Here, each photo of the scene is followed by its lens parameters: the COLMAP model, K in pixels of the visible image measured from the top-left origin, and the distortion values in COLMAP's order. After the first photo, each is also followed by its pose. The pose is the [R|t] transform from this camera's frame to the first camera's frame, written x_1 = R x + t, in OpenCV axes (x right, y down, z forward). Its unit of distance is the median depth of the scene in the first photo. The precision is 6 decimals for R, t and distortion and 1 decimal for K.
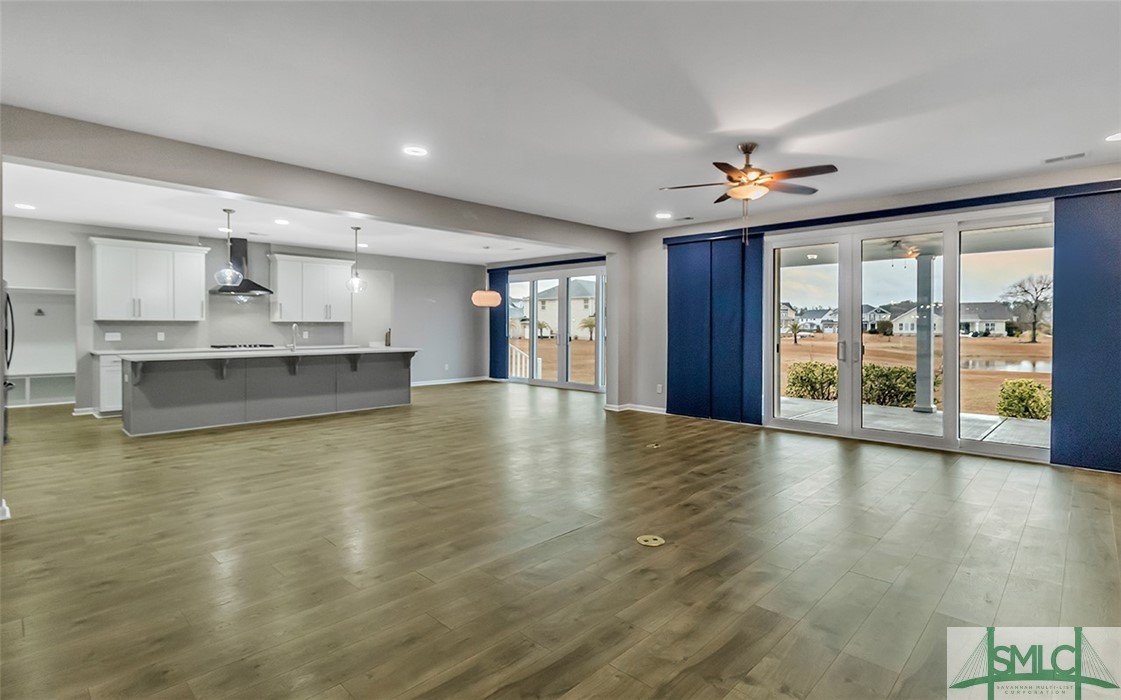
lens RADIAL K [[529.6, 0, 557.5], [0, 529.6, 331.2], [0, 0, 1]] dist [0.001537, 0.000608]
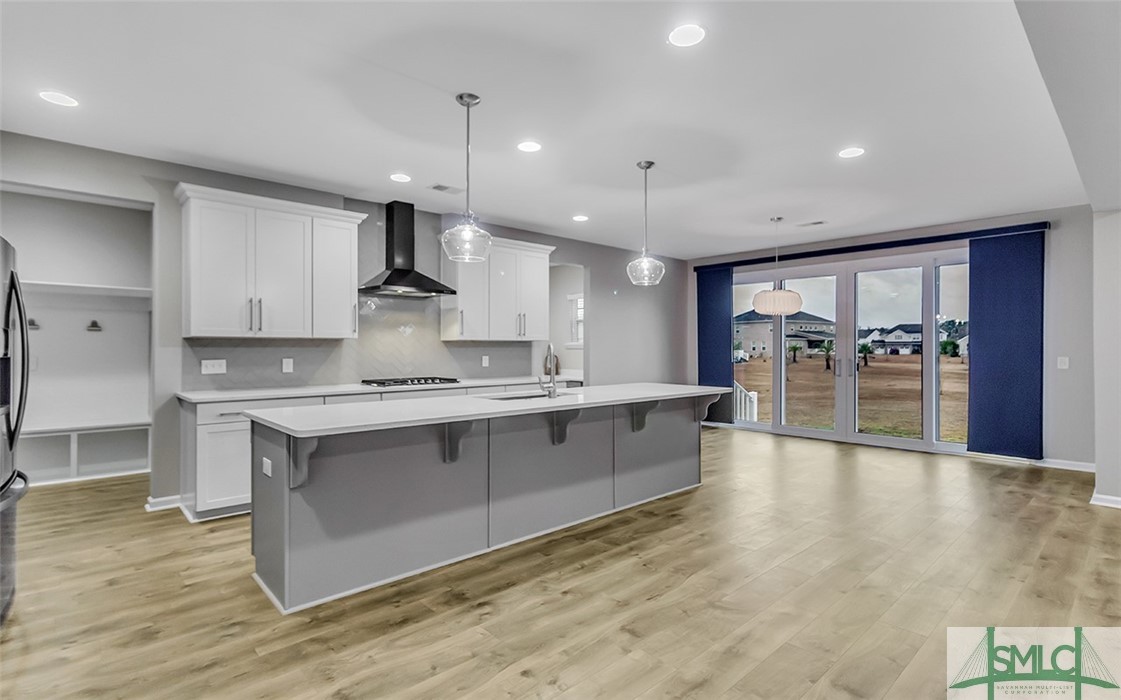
lens RADIAL K [[529.6, 0, 557.3], [0, 529.6, 348.7], [0, 0, 1]] dist [0.001537, 0.000608]
pose [[0.997847, 0.001429, -0.065573, -0.435376], [-0.001763, 0.999986, -0.005029, -0.006306], [0.065565, 0.005134, 0.997835, 0.460728]]
